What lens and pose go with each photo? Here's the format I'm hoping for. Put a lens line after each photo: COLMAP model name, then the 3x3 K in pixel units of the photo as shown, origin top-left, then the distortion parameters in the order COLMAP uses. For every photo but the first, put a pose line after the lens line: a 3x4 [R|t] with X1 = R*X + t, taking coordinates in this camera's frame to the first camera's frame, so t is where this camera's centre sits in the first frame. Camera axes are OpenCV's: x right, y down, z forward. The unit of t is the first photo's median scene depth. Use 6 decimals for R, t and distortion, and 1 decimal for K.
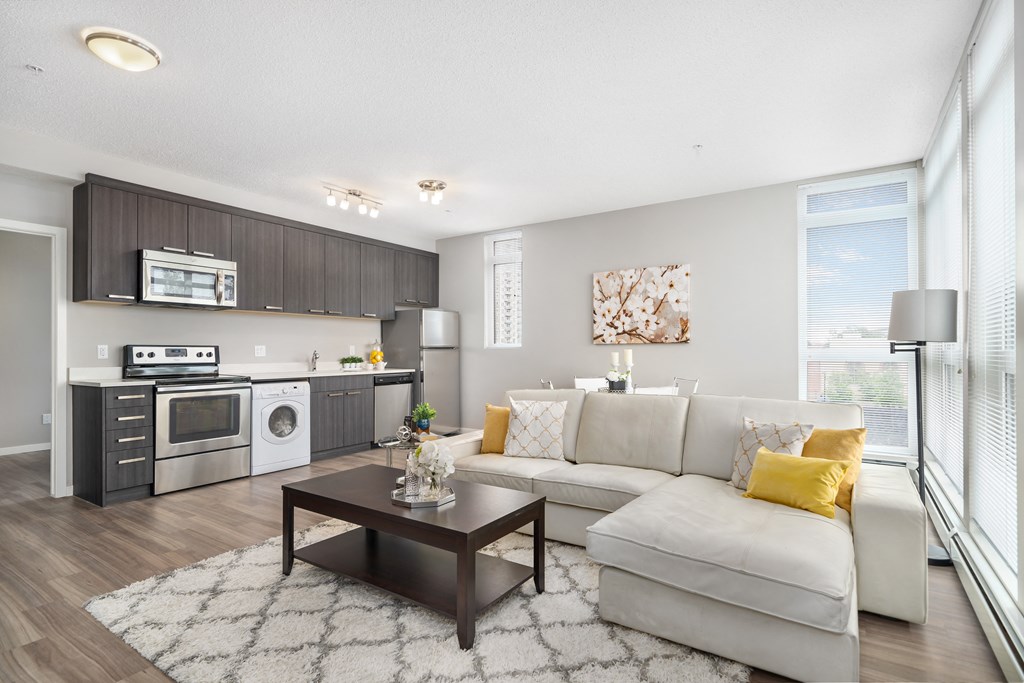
lens RADIAL K [[508.7, 0, 507.9], [0, 508.7, 351.4], [0, 0, 1]] dist [-0.000469, -0.000012]
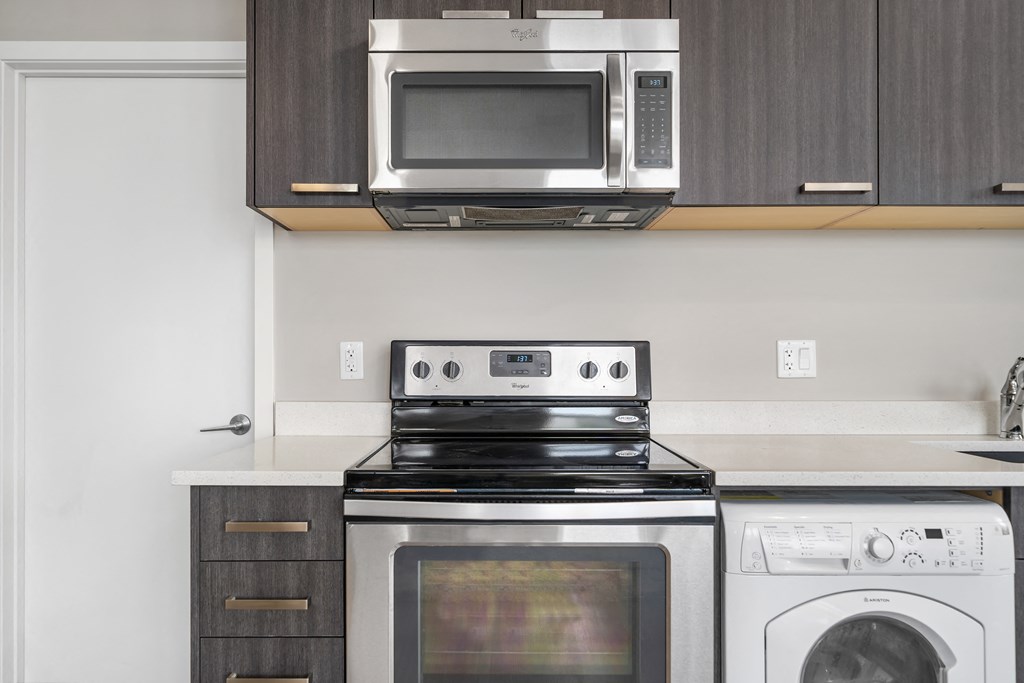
lens RADIAL K [[652.9, 0, 492.8], [0, 652.9, 349.1], [0, 0, 1]] dist [-0.001309, 0.000304]
pose [[0.553410, -0.009115, -0.832859, -0.269684], [-0.001423, 0.999928, -0.011890, -0.001324], [0.832908, 0.007765, 0.553358, 0.642152]]
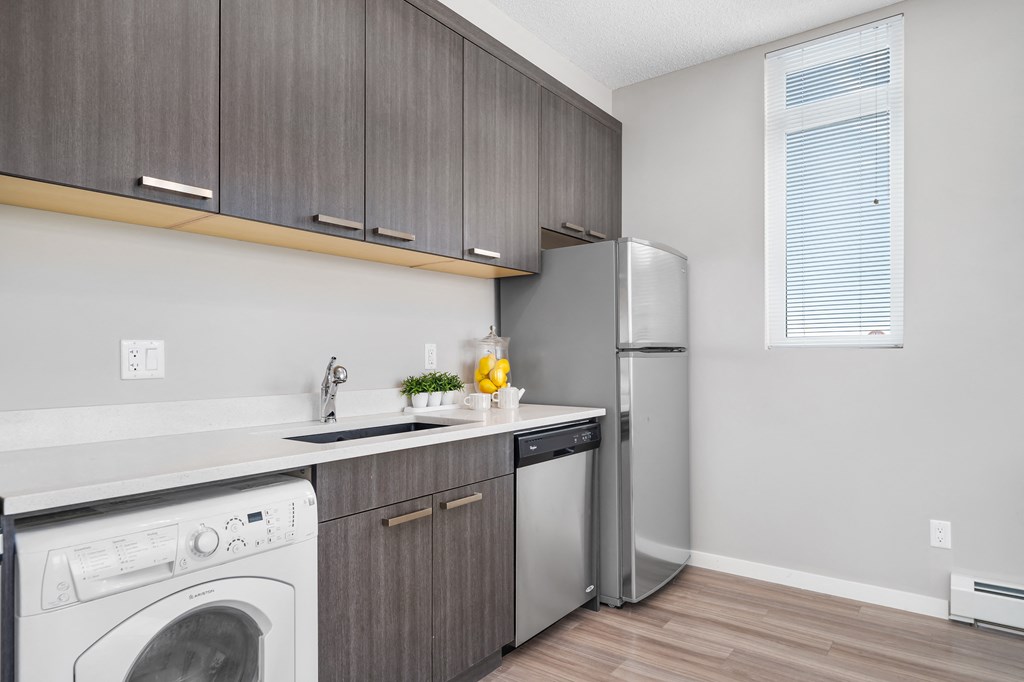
lens RADIAL K [[603.0, 0, 512.3], [0, 603.0, 351.9], [0, 0, 1]] dist [0.002138, 0.000376]
pose [[0.998360, -0.002318, -0.057203, -0.261732], [0.001852, 0.999965, -0.008188, -0.001439], [0.057220, 0.008069, 0.998329, 0.672062]]
